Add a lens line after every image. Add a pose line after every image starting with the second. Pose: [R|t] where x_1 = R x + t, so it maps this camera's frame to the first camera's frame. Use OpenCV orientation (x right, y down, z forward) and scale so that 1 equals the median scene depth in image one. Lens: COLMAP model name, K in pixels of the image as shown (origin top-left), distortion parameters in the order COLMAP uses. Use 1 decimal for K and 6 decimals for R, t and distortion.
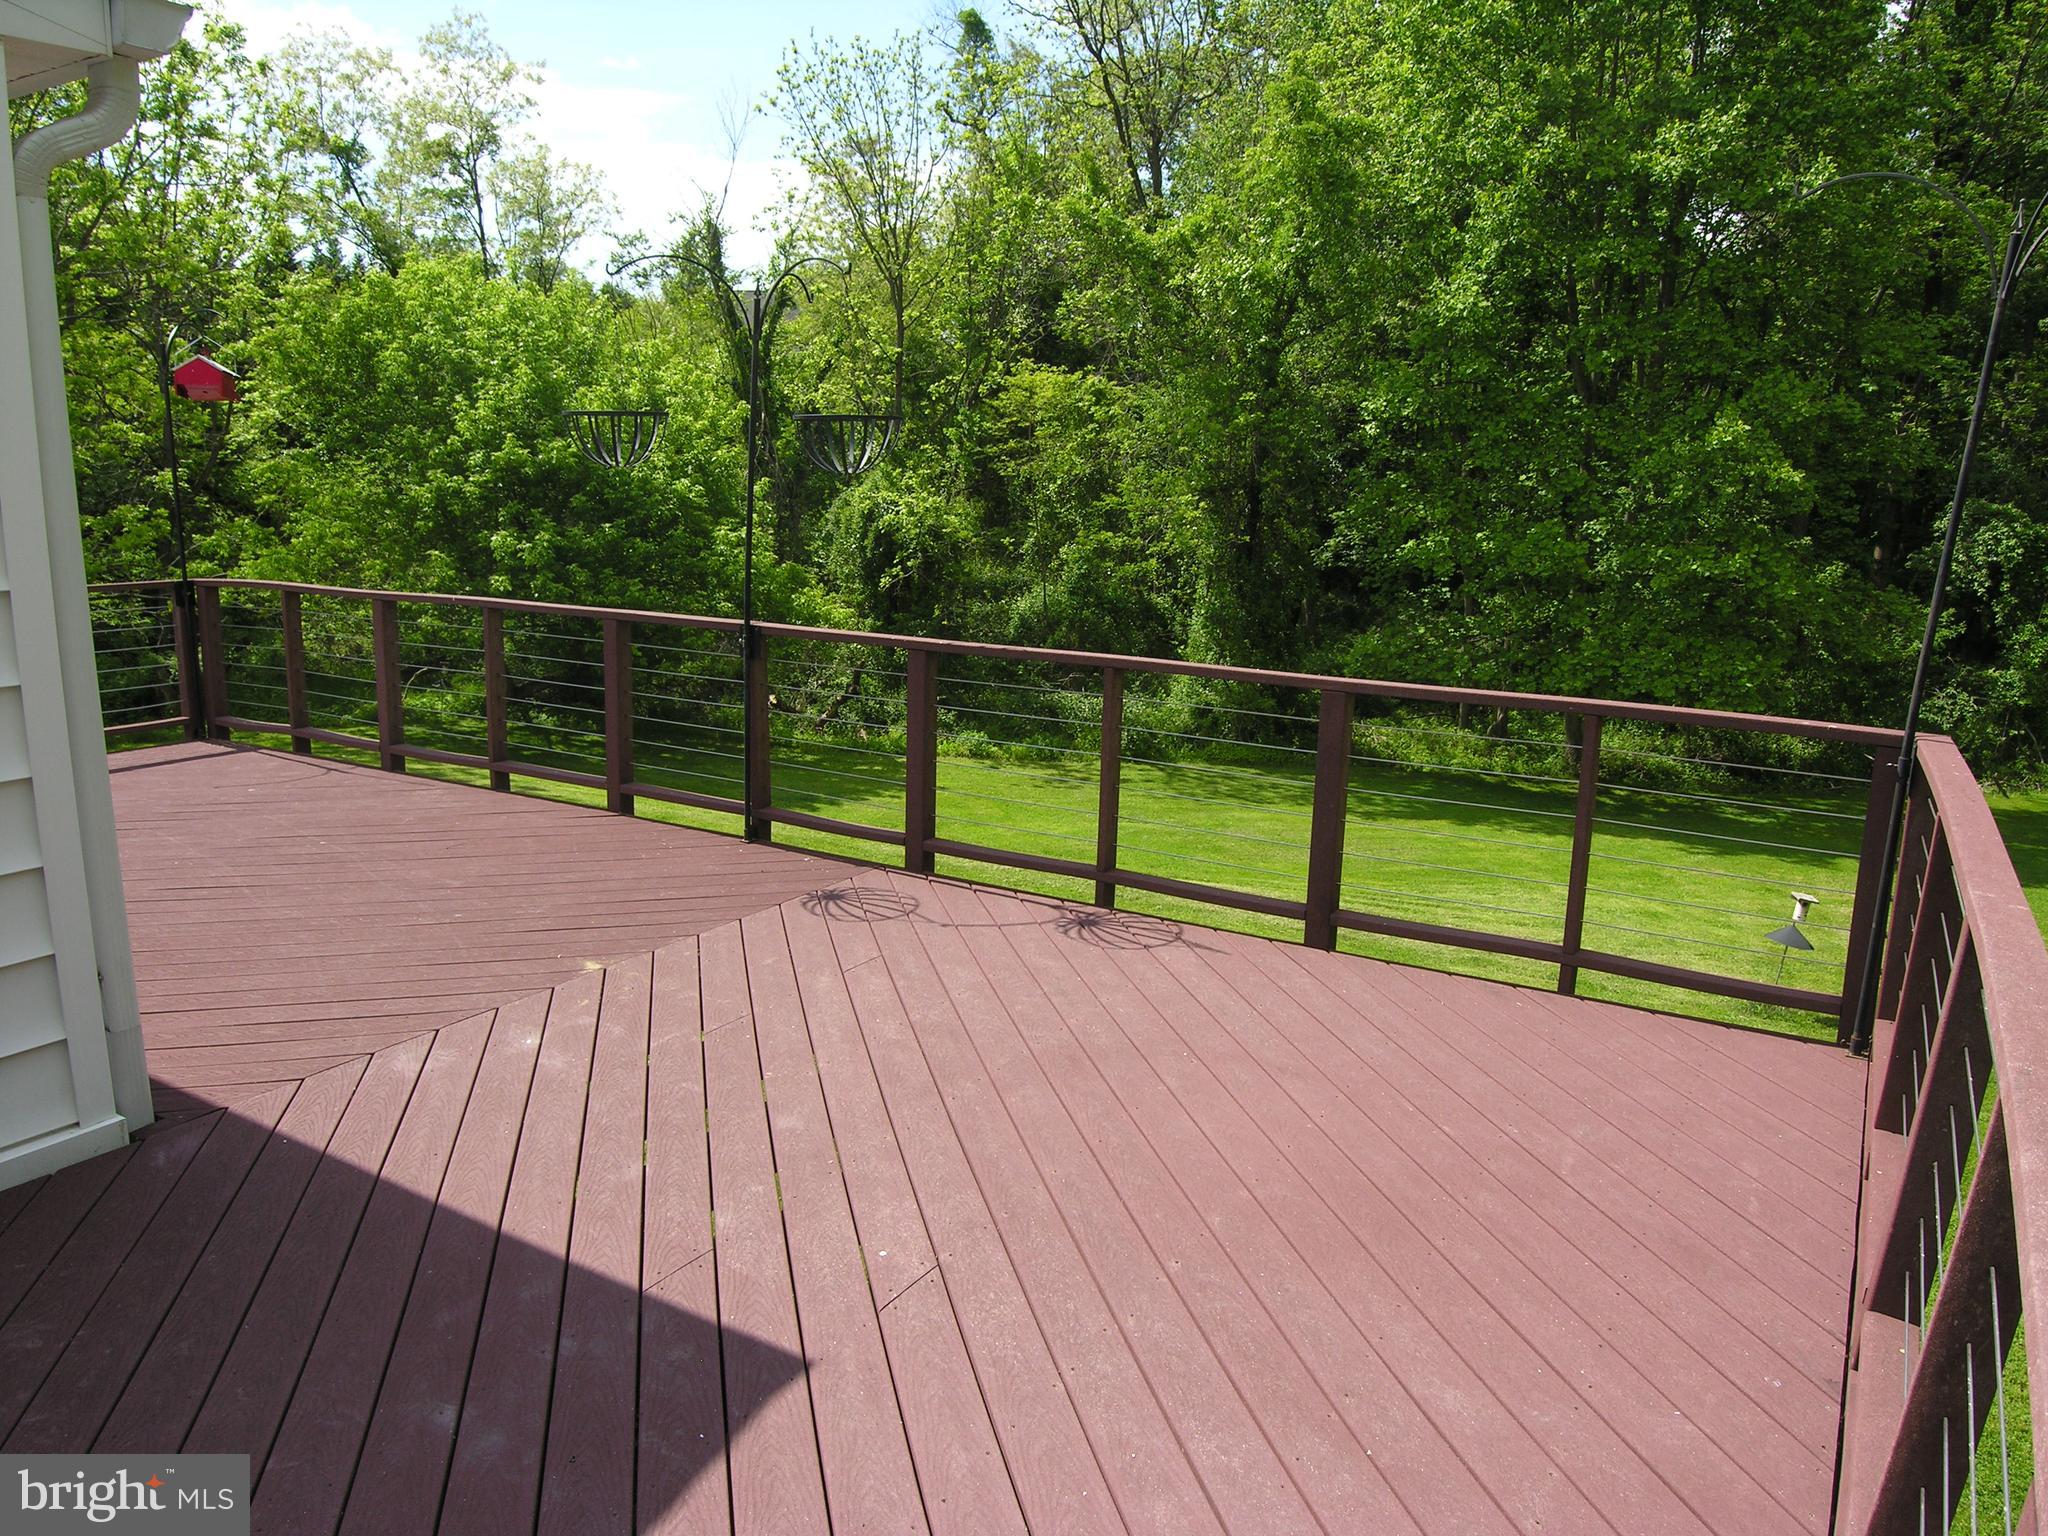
lens RADIAL K [[1450.9, 0, 1042.0], [0, 1450.9, 763.8], [0, 0, 1]] dist [-0.059908, 0.005324]
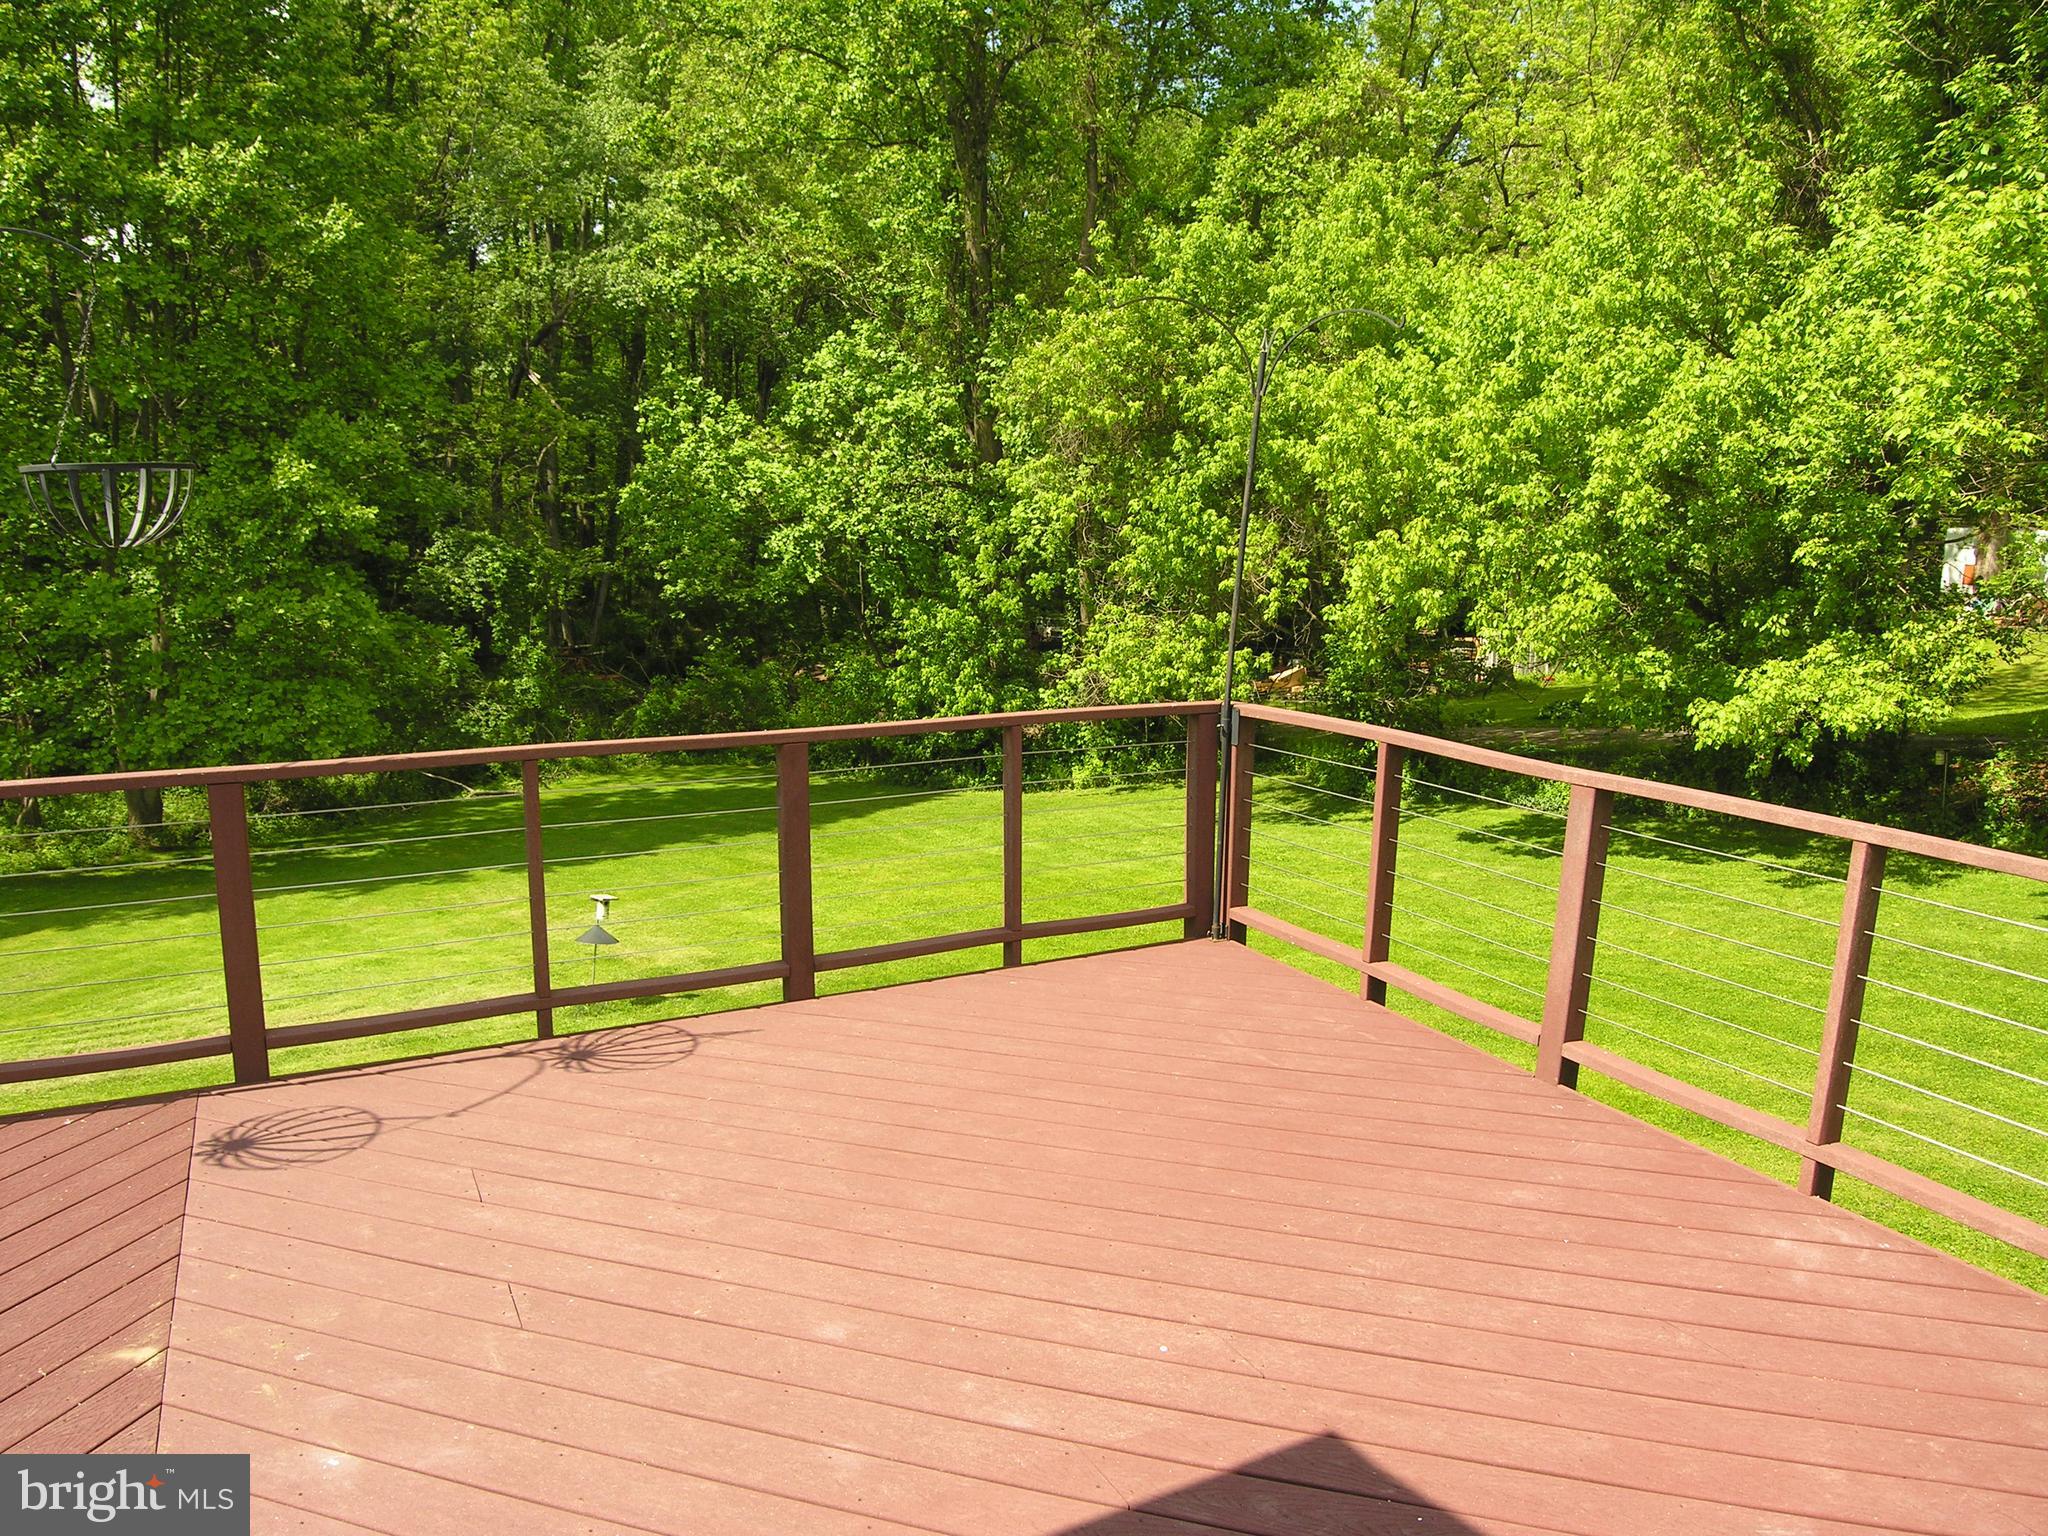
lens RADIAL K [[1462.1, 0, 1034.2], [0, 1462.1, 750.2], [0, 0, 1]] dist [-0.061812, 0.008239]
pose [[0.523519, -0.152768, 0.838206, -0.491496], [0.181828, 0.981163, 0.065258, -0.070390], [-0.832386, 0.118245, 0.541435, 0.274995]]
